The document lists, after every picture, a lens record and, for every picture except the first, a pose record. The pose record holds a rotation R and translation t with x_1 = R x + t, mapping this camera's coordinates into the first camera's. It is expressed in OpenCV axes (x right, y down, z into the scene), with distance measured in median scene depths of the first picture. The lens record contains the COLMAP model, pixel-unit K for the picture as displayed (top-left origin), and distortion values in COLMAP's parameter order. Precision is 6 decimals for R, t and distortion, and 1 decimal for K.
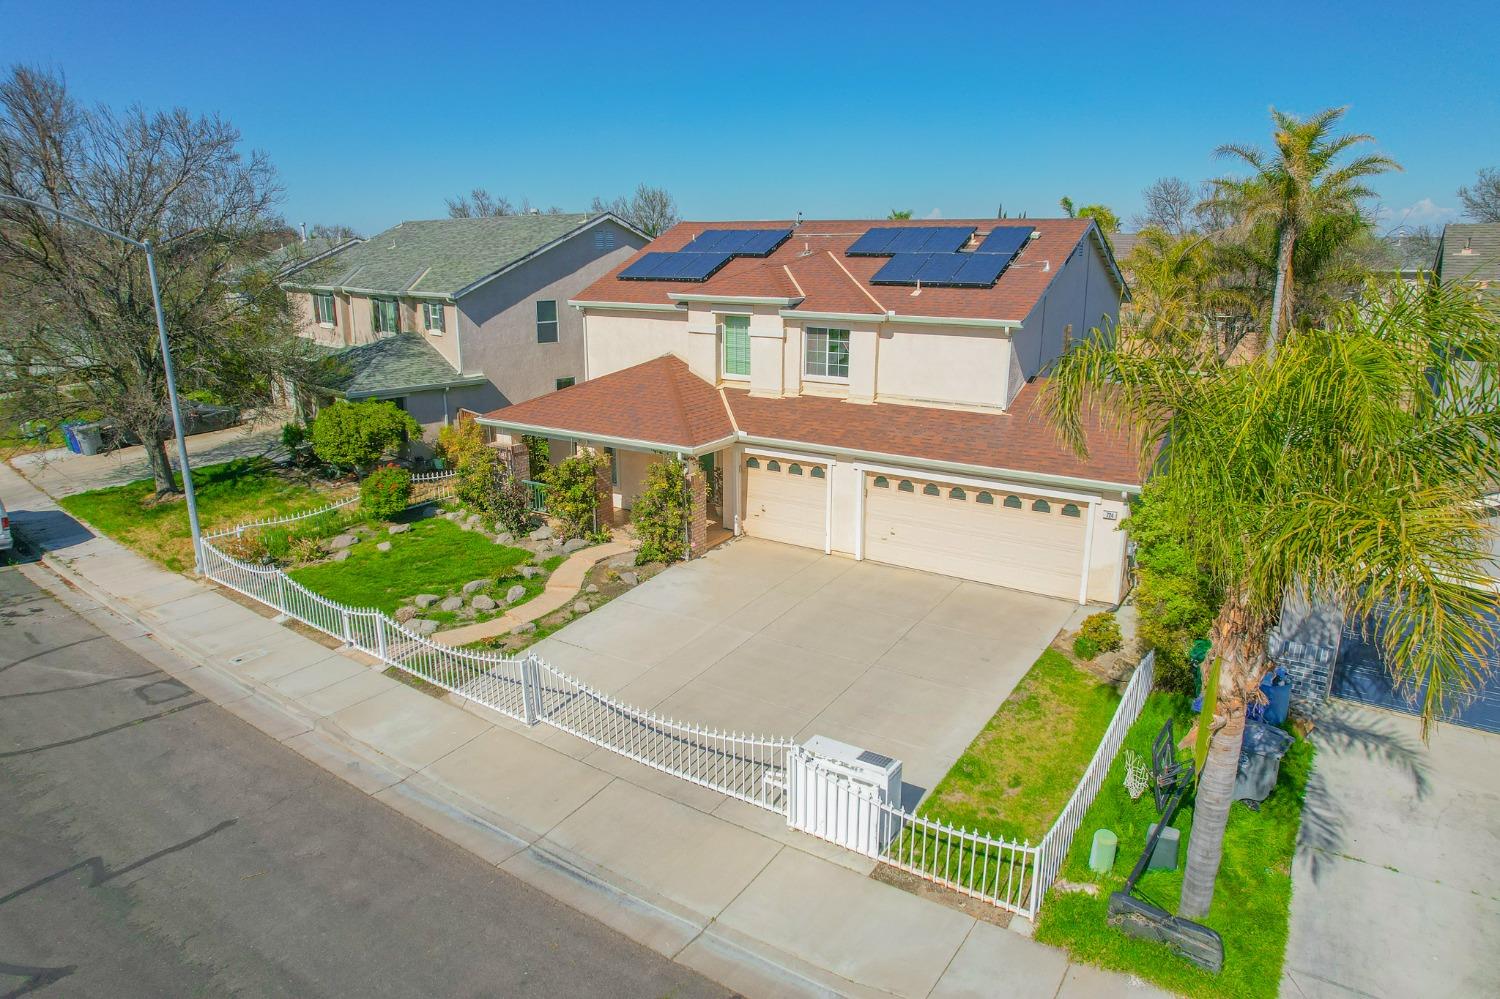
lens RADIAL K [[957.5, 0, 747.7], [0, 957.5, 502.2], [0, 0, 1]] dist [-0.076936, 0.071875]
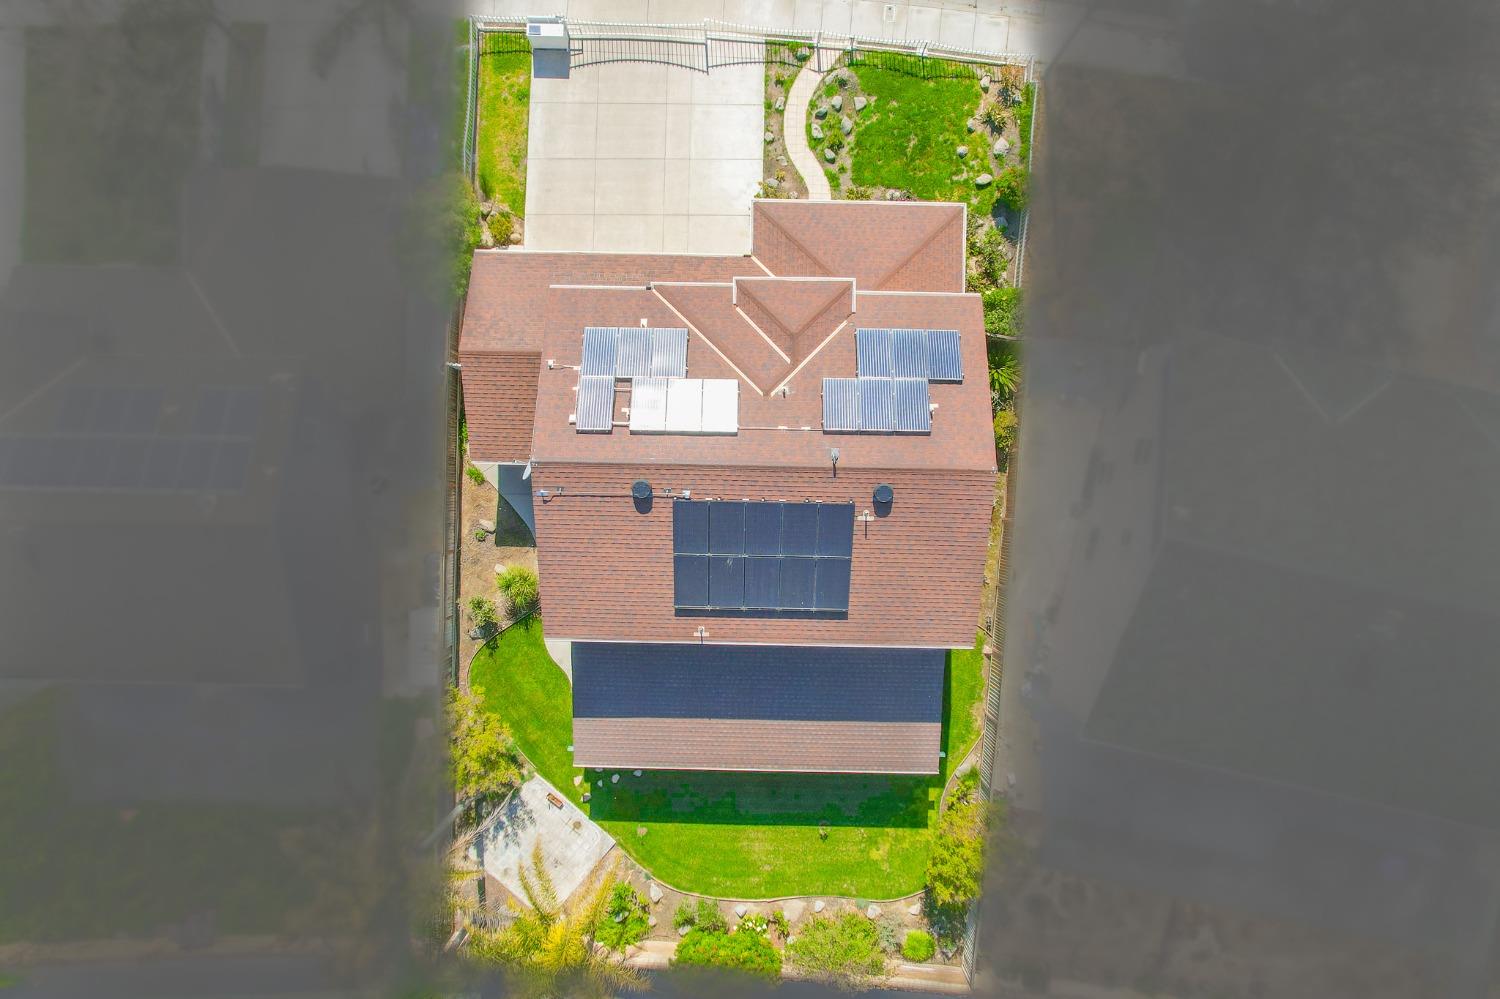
lens RADIAL K [[988.3, 0, 749.5], [0, 988.3, 509.4], [0, 0, 1]] dist [-0.074180, 0.048456]
pose [[-0.845172, 0.534420, 0.008933, 0.173080], [-0.144333, -0.244287, 0.958901, -1.500416], [0.514638, 0.809147, 0.283599, 0.873915]]
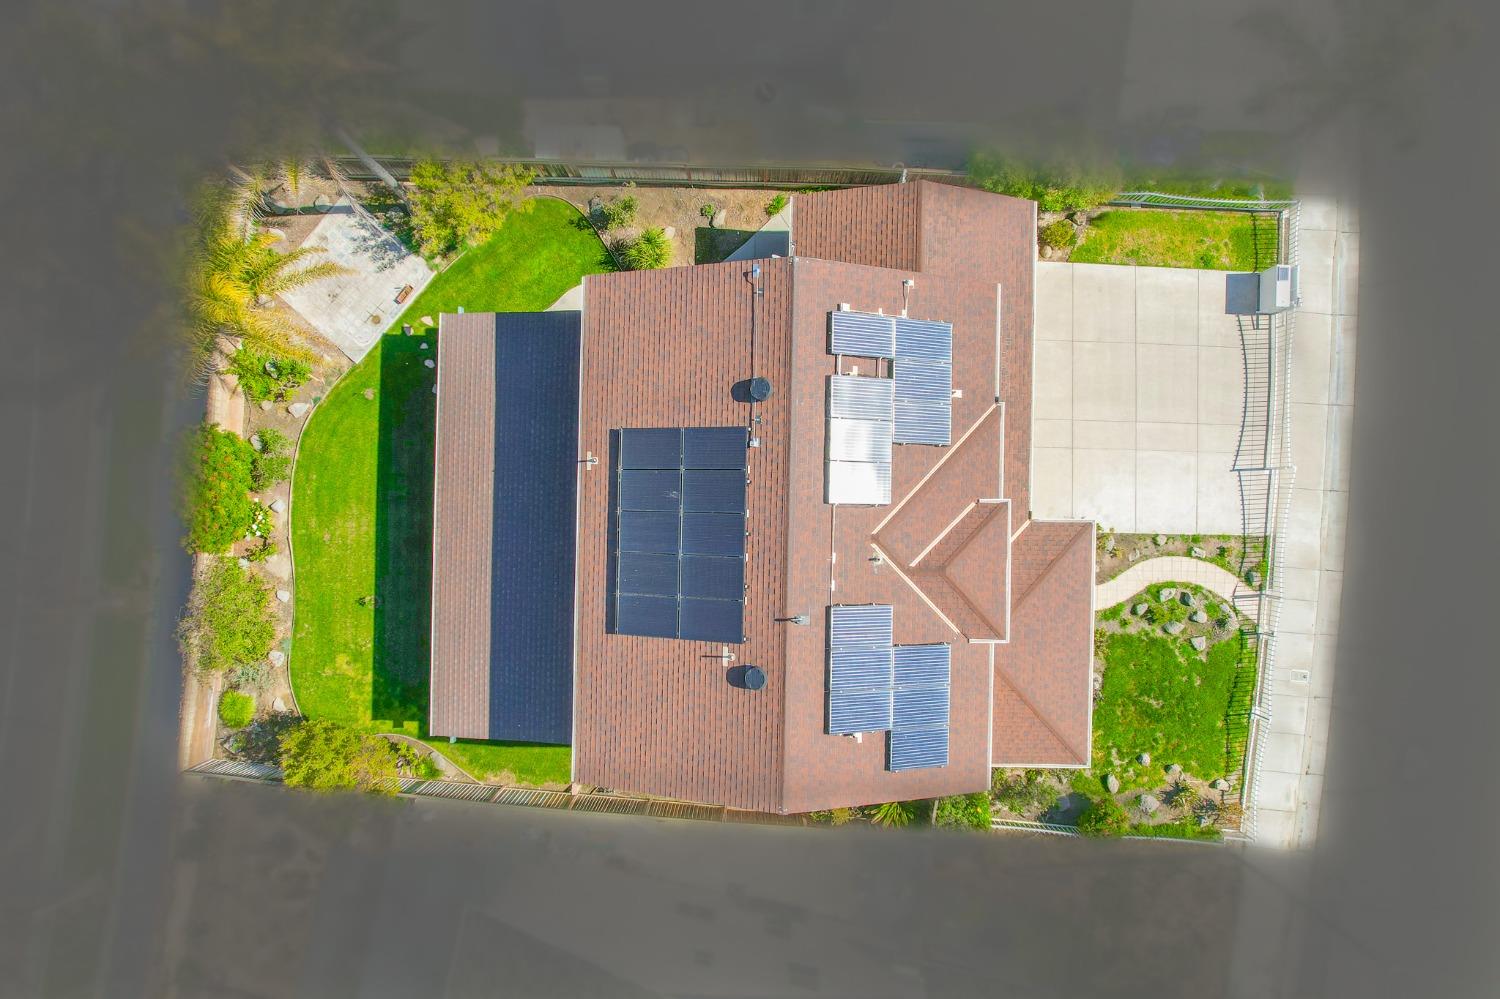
lens RADIAL K [[988.3, 0, 749.5], [0, 988.3, 509.4], [0, 0, 1]] dist [-0.074180, 0.048456]
pose [[-0.533479, -0.845777, 0.007846, 0.176220], [0.234291, -0.138854, 0.962199, -1.315650], [-0.812717, 0.515151, 0.272234, 0.924523]]
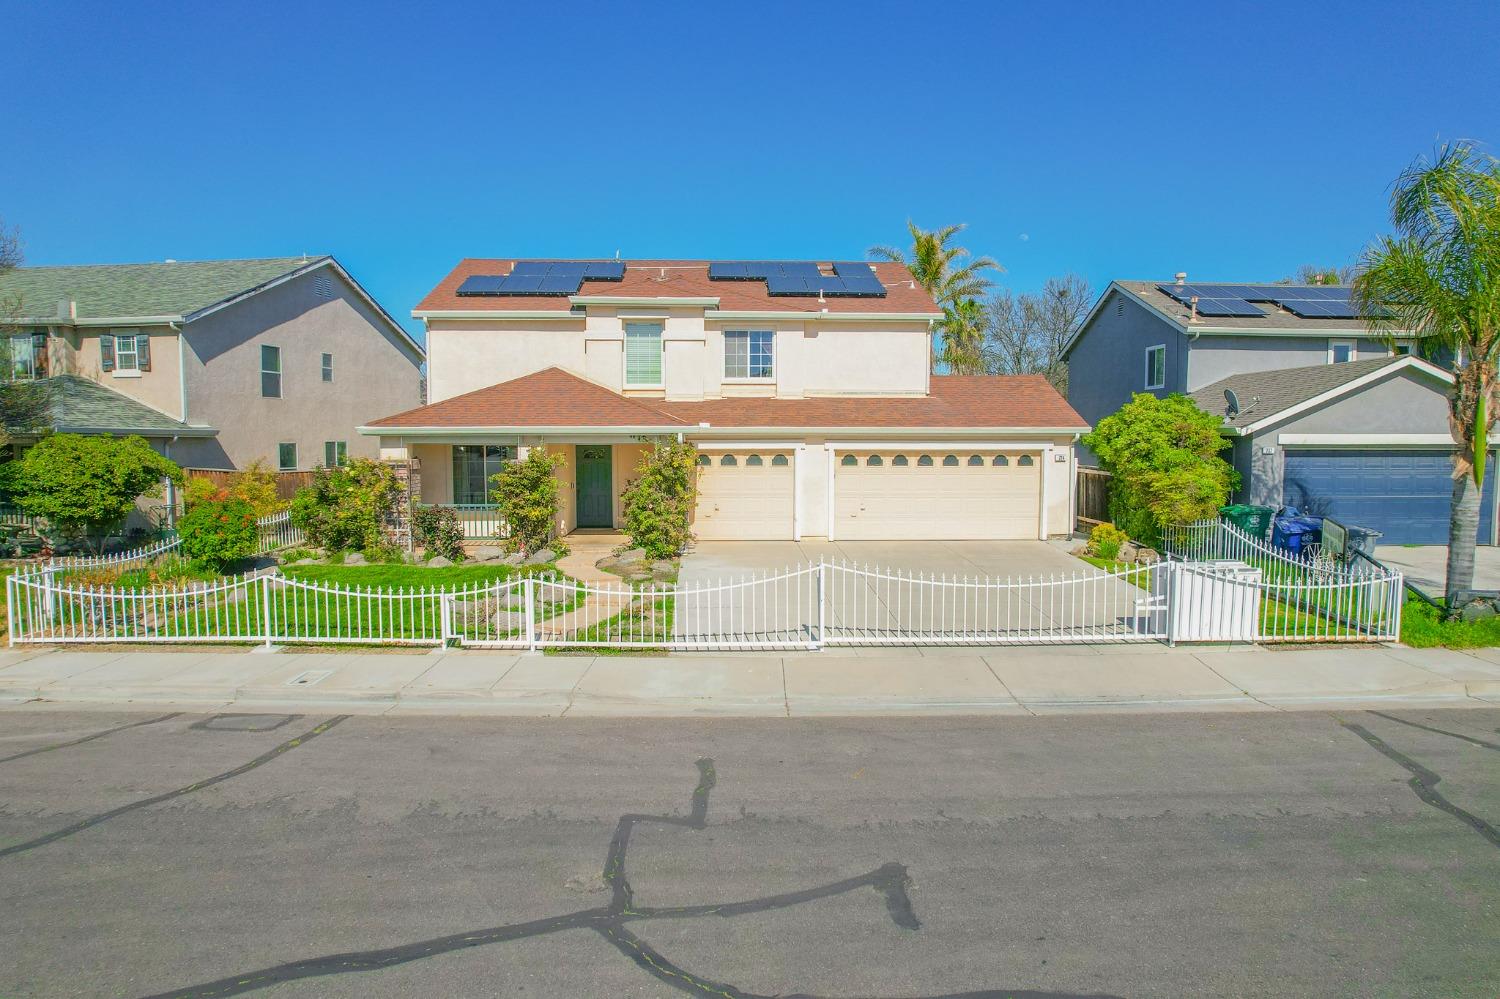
lens RADIAL K [[957.5, 0, 747.7], [0, 957.5, 502.2], [0, 0, 1]] dist [-0.076936, 0.071875]
pose [[0.810387, -0.039826, 0.584540, -0.523193], [0.154225, 0.977002, -0.147247, 0.148893], [-0.565232, 0.209478, 0.797892, 0.217462]]
